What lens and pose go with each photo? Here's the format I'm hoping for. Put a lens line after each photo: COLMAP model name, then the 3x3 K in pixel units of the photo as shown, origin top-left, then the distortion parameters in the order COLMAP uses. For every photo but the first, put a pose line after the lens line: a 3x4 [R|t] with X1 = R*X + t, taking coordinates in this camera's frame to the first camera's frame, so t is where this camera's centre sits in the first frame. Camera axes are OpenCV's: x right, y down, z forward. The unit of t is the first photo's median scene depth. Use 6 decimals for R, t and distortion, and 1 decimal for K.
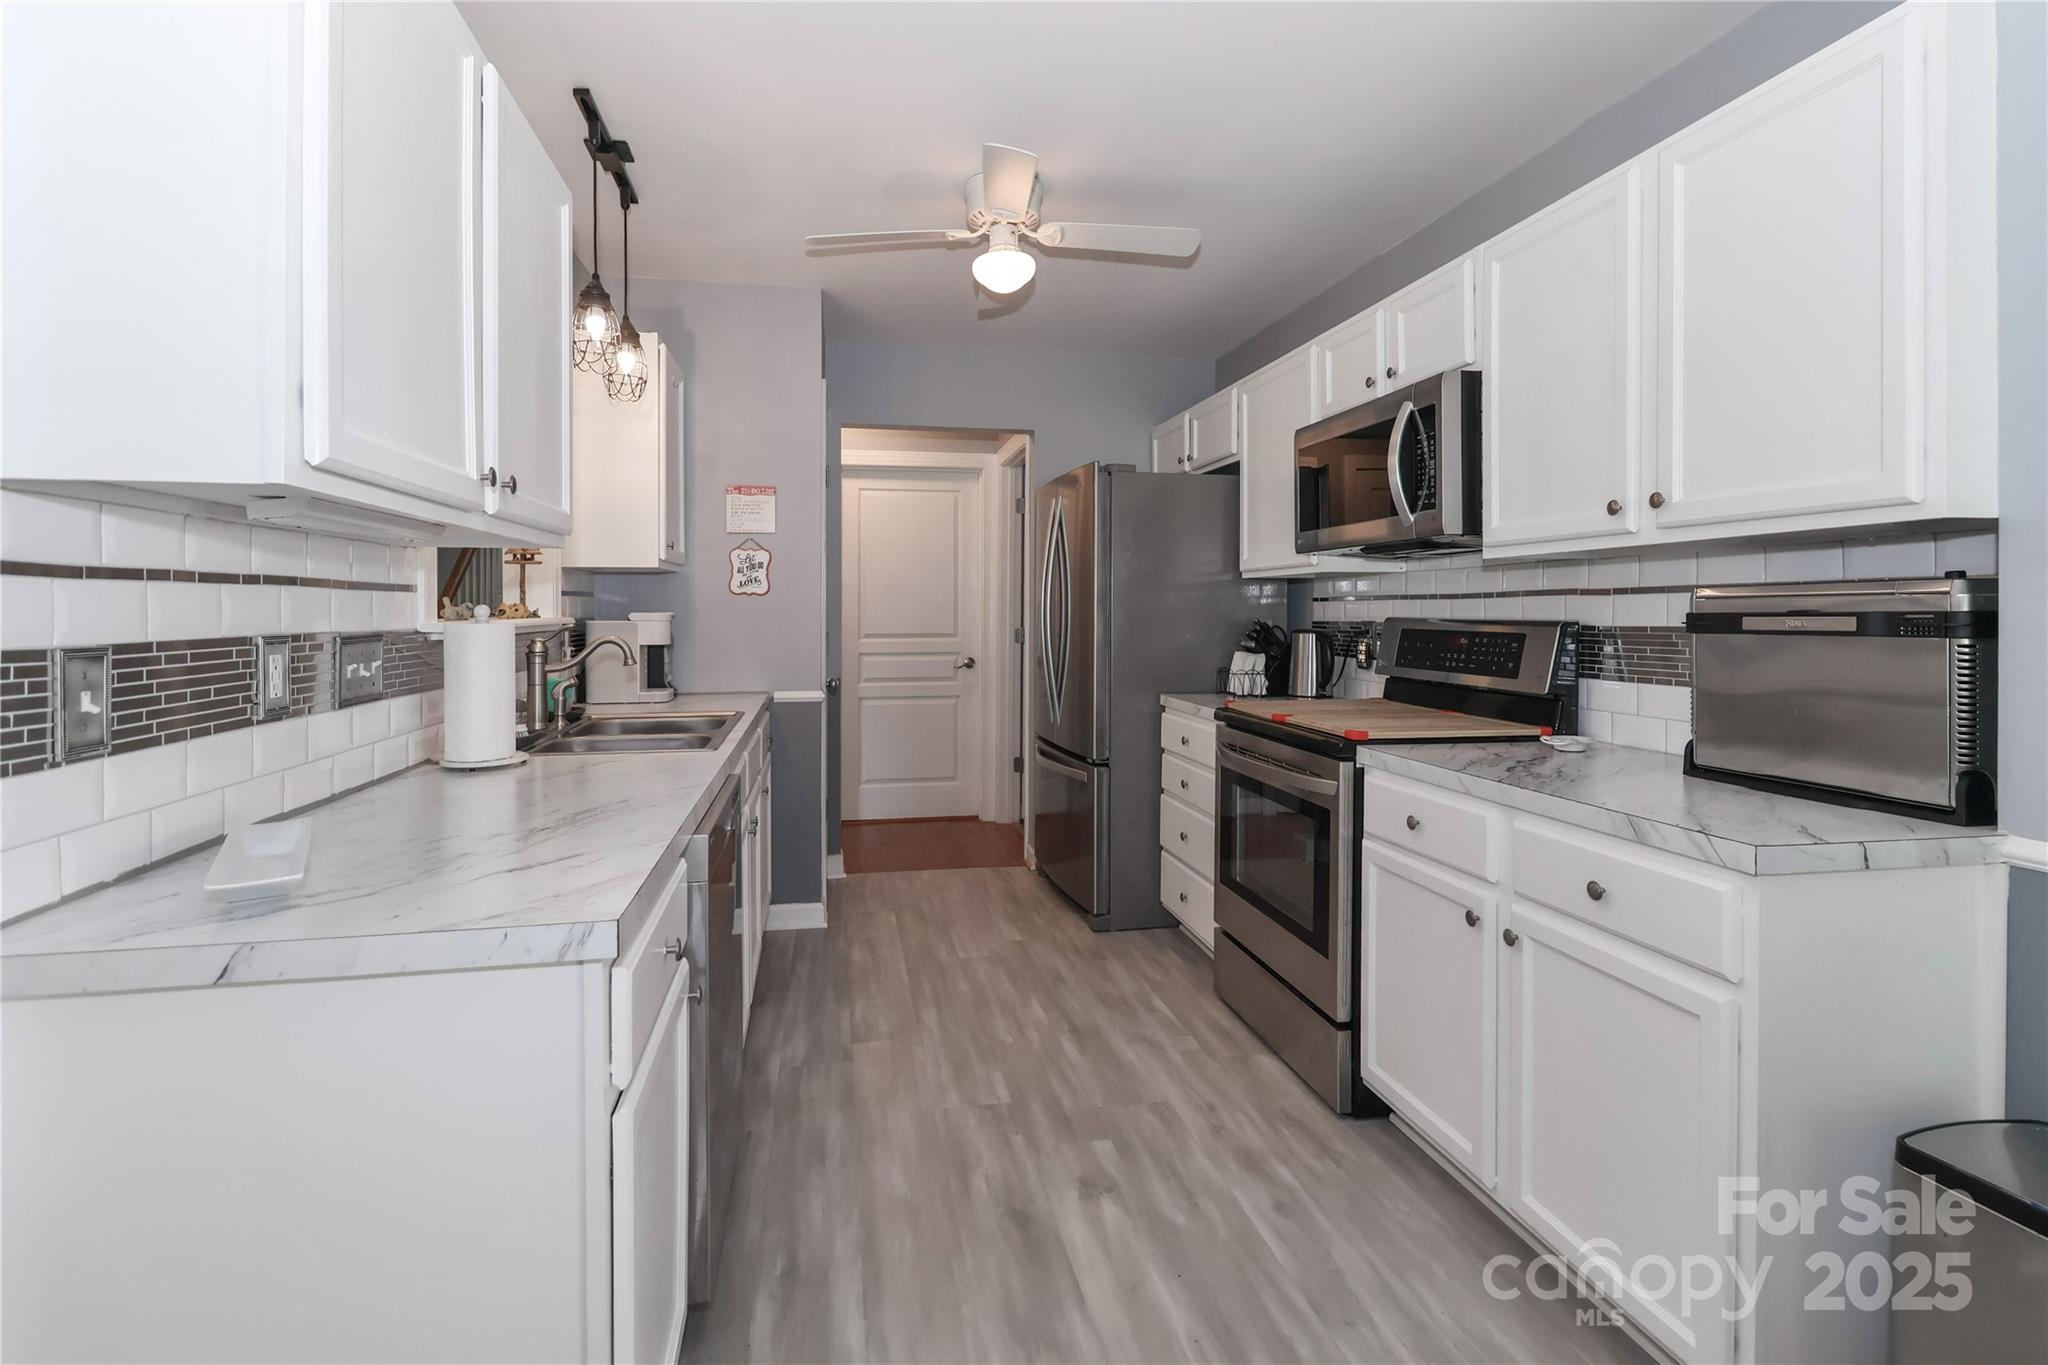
lens RADIAL K [[1025.4, 0, 1032.4], [0, 1025.4, 609.7], [0, 0, 1]] dist [-0.001845, -0.000722]
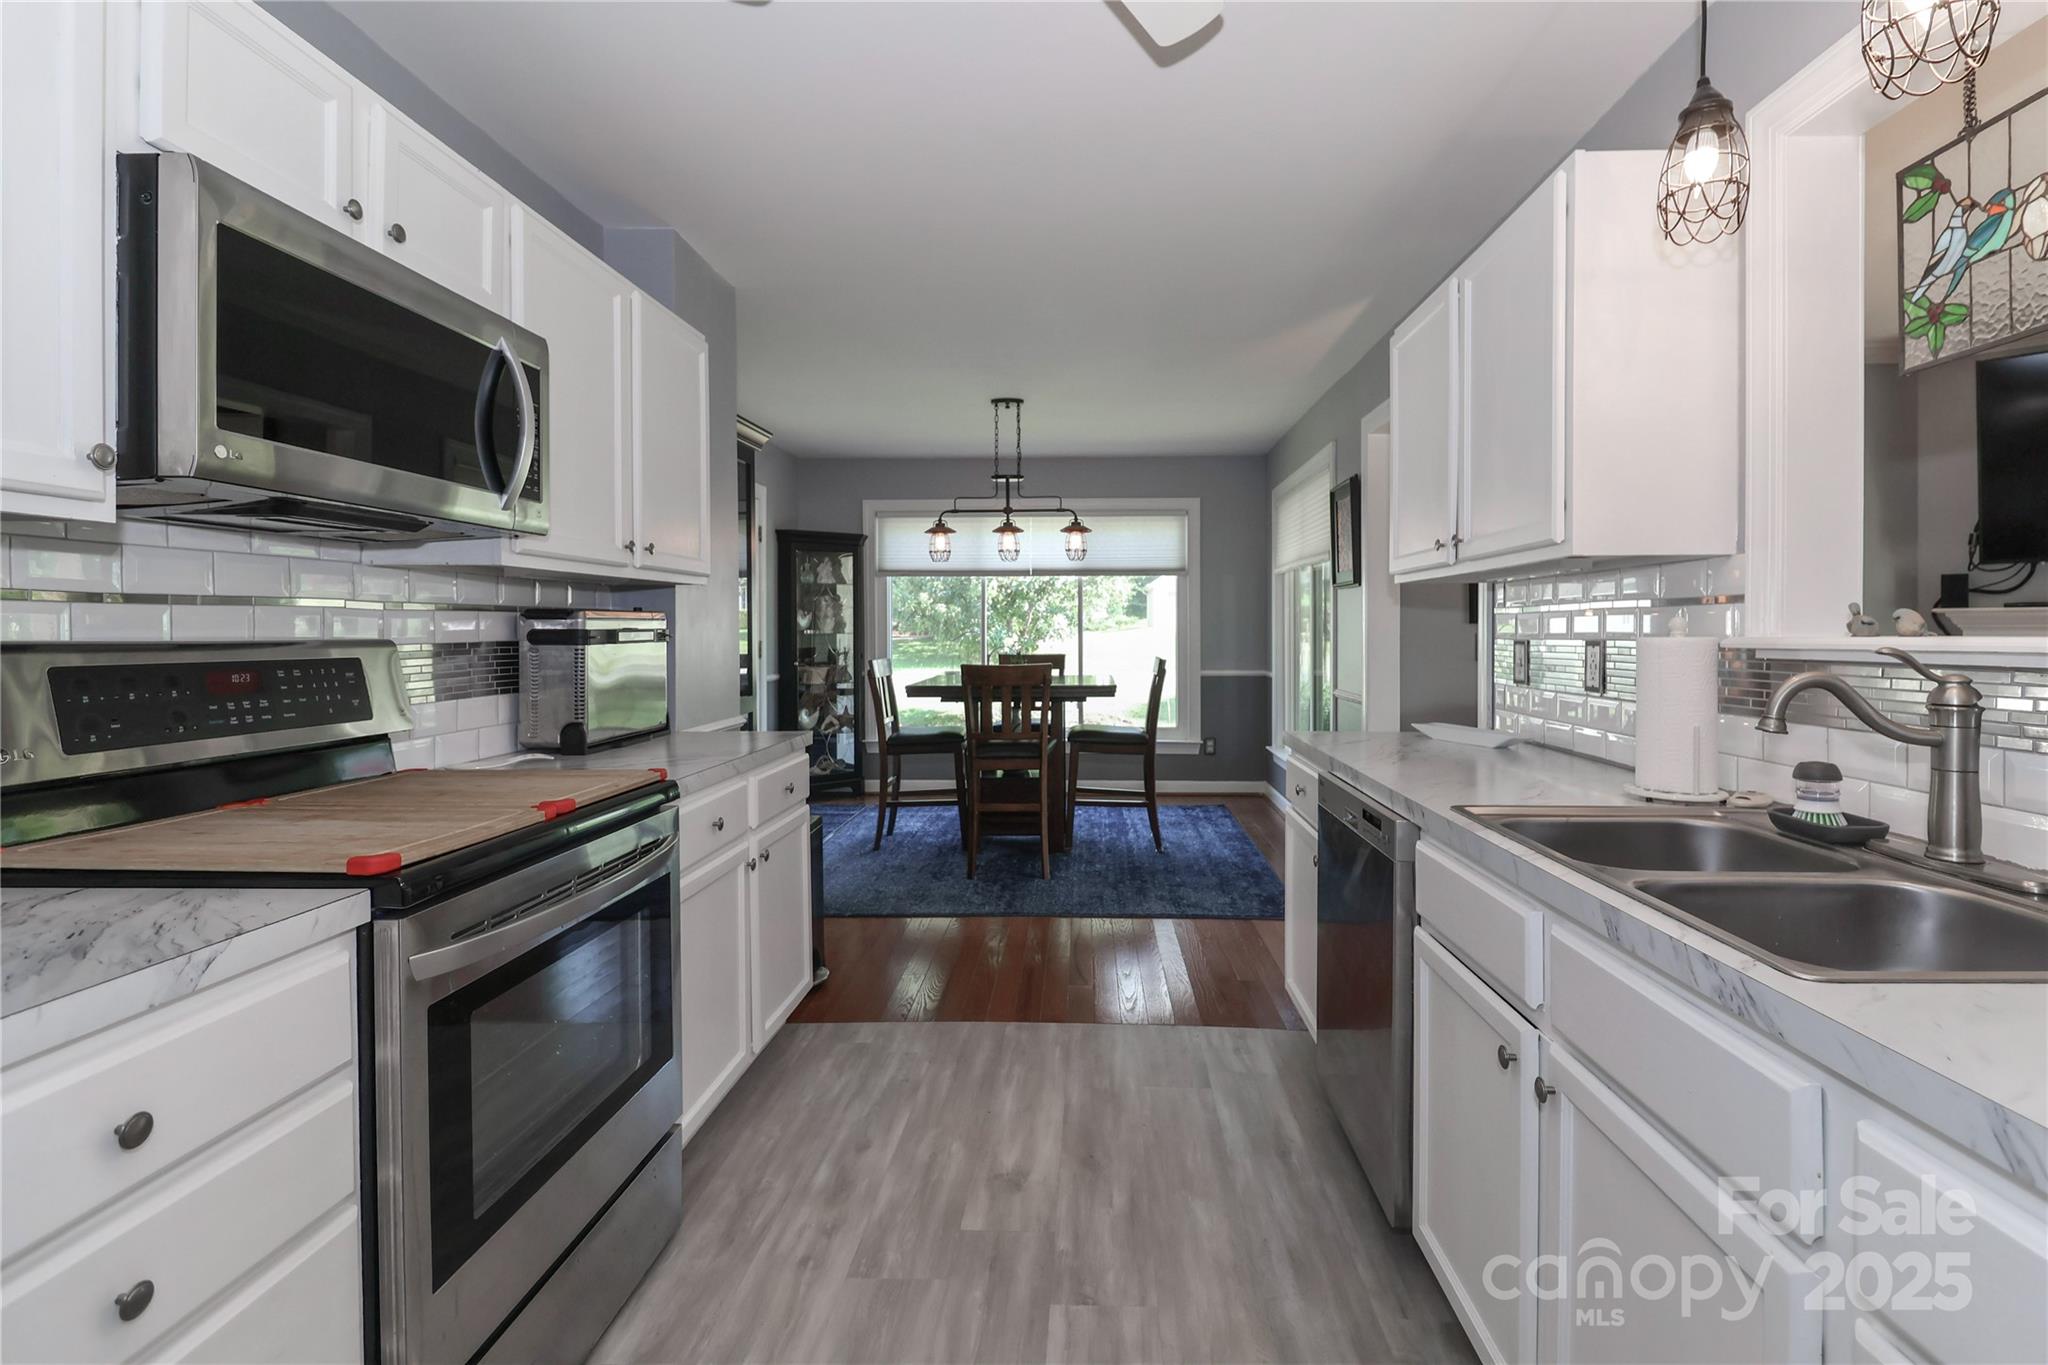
lens RADIAL K [[1025.4, 0, 1032.4], [0, 1025.4, 609.7], [0, 0, 1]] dist [-0.001845, -0.000722]
pose [[-0.967325, 0.006651, 0.253453, -0.149692], [0.001703, 0.999804, -0.019737, 0.003549], [-0.253535, -0.018660, -0.967146, 1.318625]]
